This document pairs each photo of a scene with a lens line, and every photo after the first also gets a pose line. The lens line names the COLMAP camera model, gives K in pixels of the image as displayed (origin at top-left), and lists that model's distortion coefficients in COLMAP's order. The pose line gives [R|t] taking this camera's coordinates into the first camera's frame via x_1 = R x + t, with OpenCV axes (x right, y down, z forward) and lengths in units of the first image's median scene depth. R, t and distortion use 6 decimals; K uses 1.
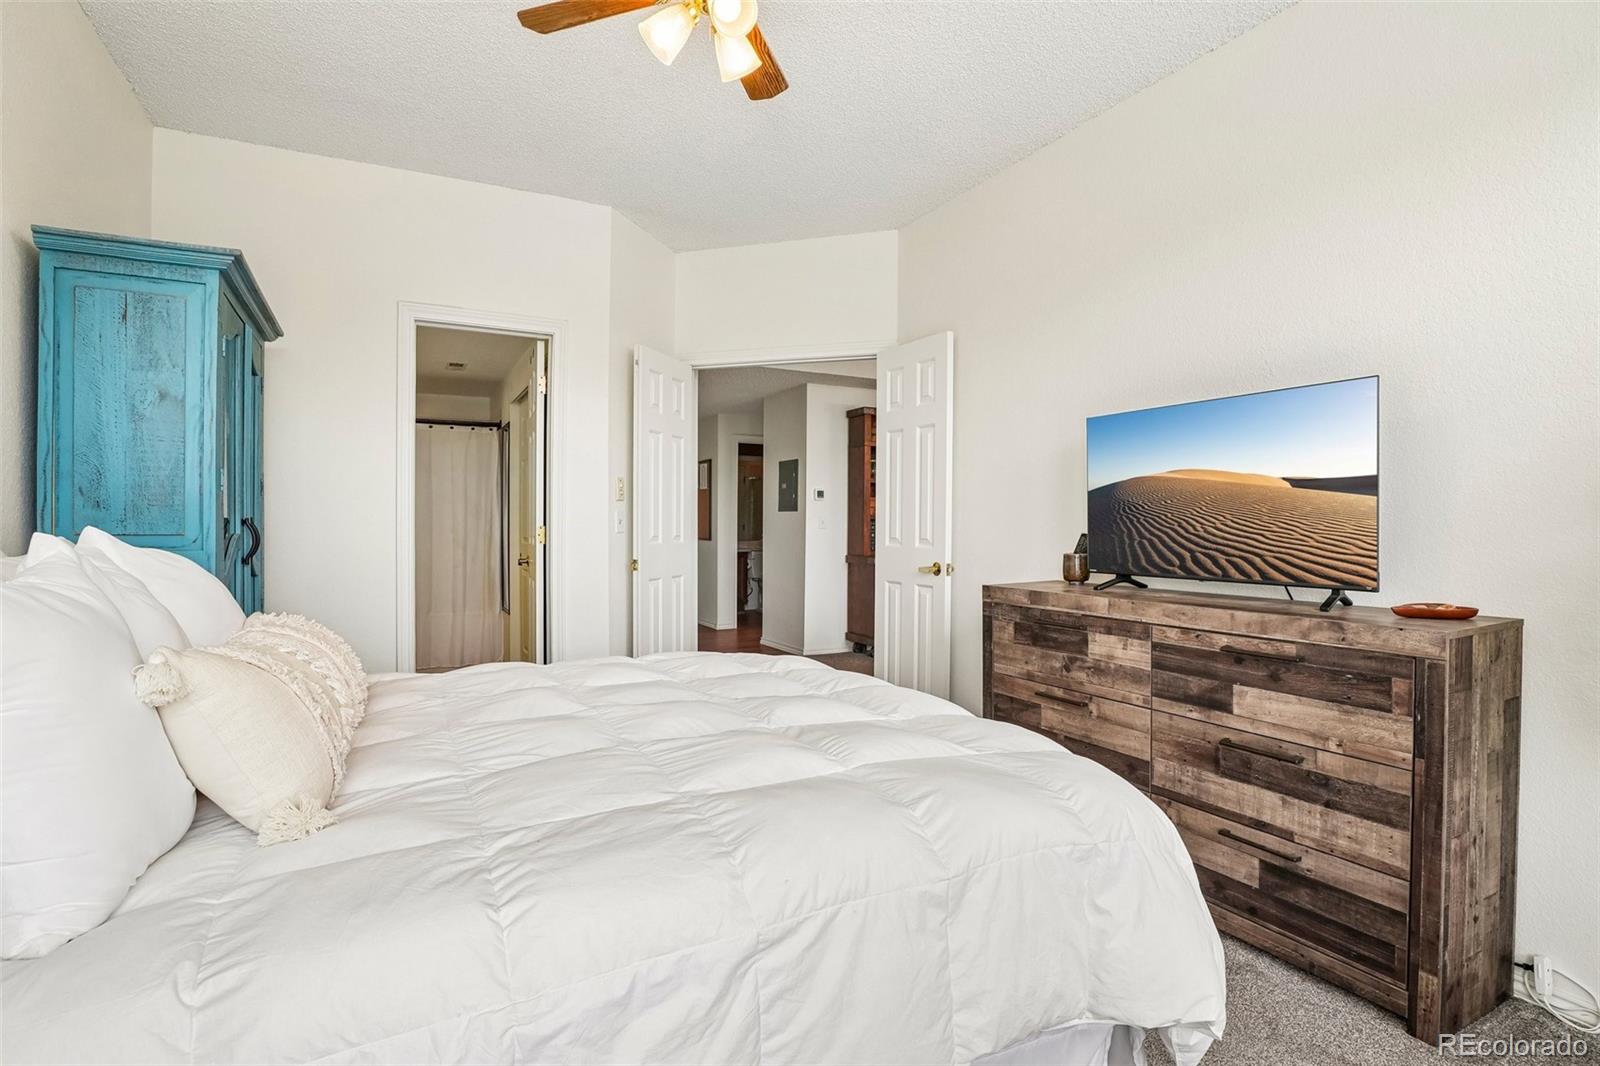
lens RADIAL K [[824.5, 0, 797.0], [0, 824.5, 535.9], [0, 0, 1]] dist [-0.040741, 0.012495]
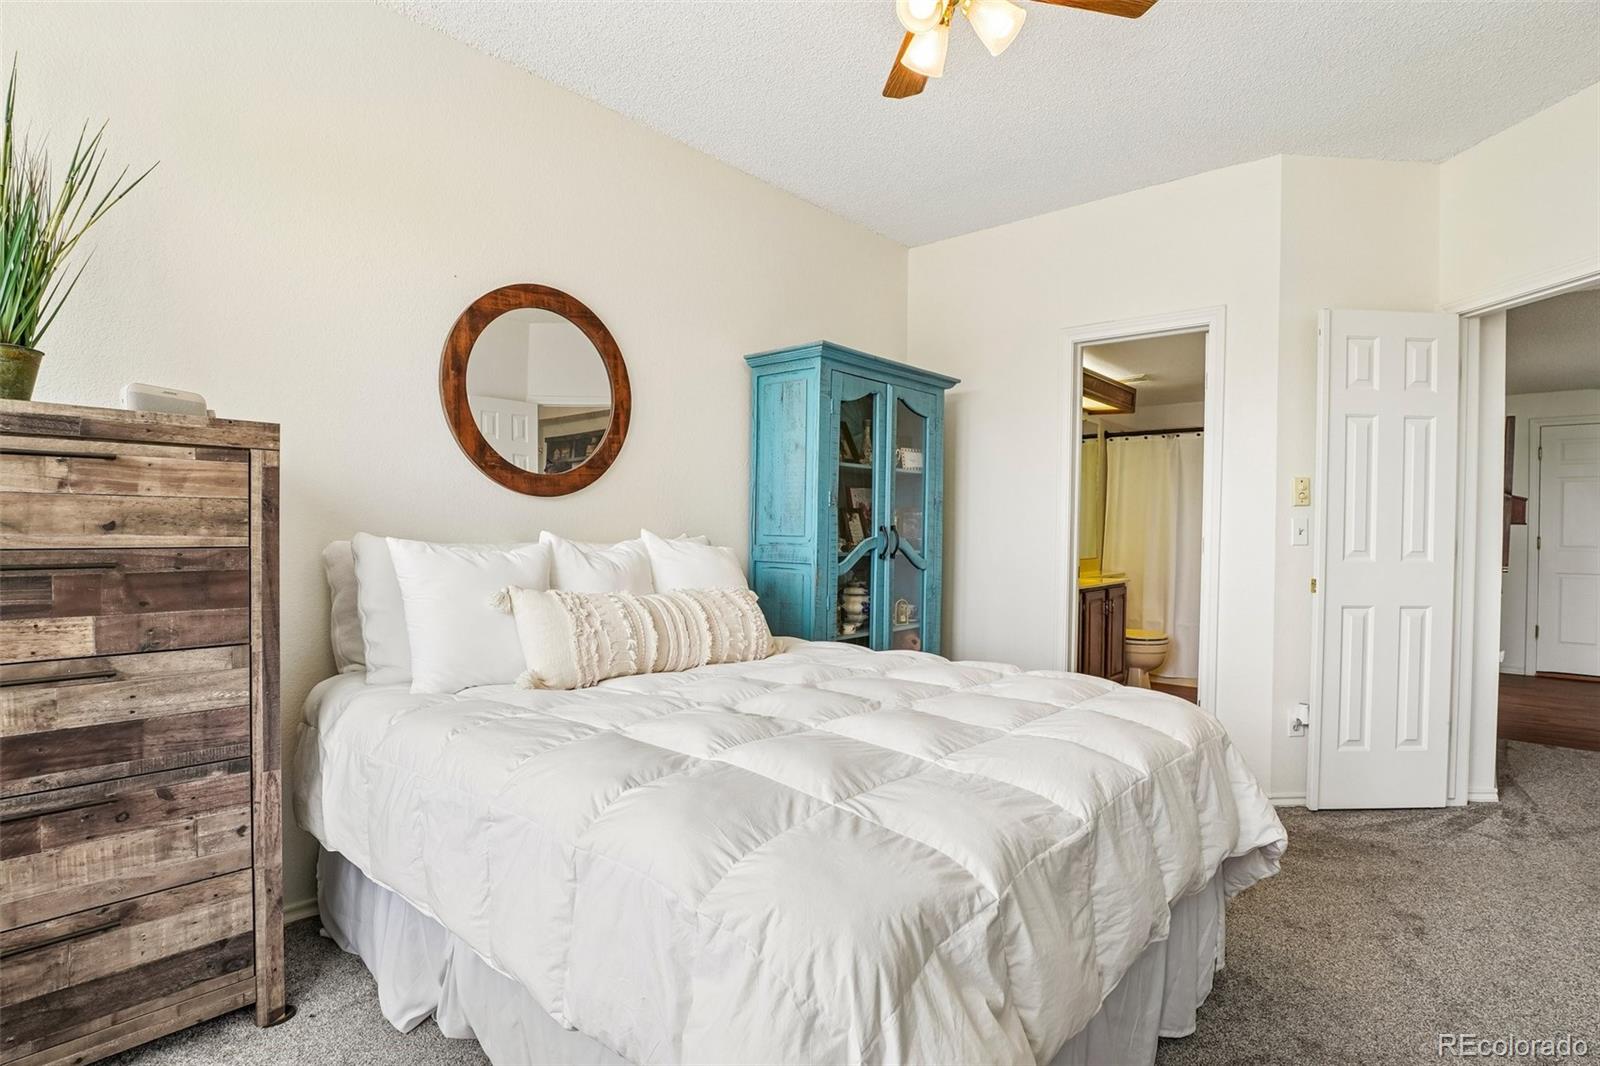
lens RADIAL K [[792.7, 0, 732.5], [0, 792.7, 529.9], [0, 0, 1]] dist [-0.035581, 0.000088]
pose [[0.313113, 0.004849, -0.949703, 0.604518], [-0.027280, 0.999620, -0.003890, -0.004069], [0.949324, 0.027125, 0.313126, 0.412830]]
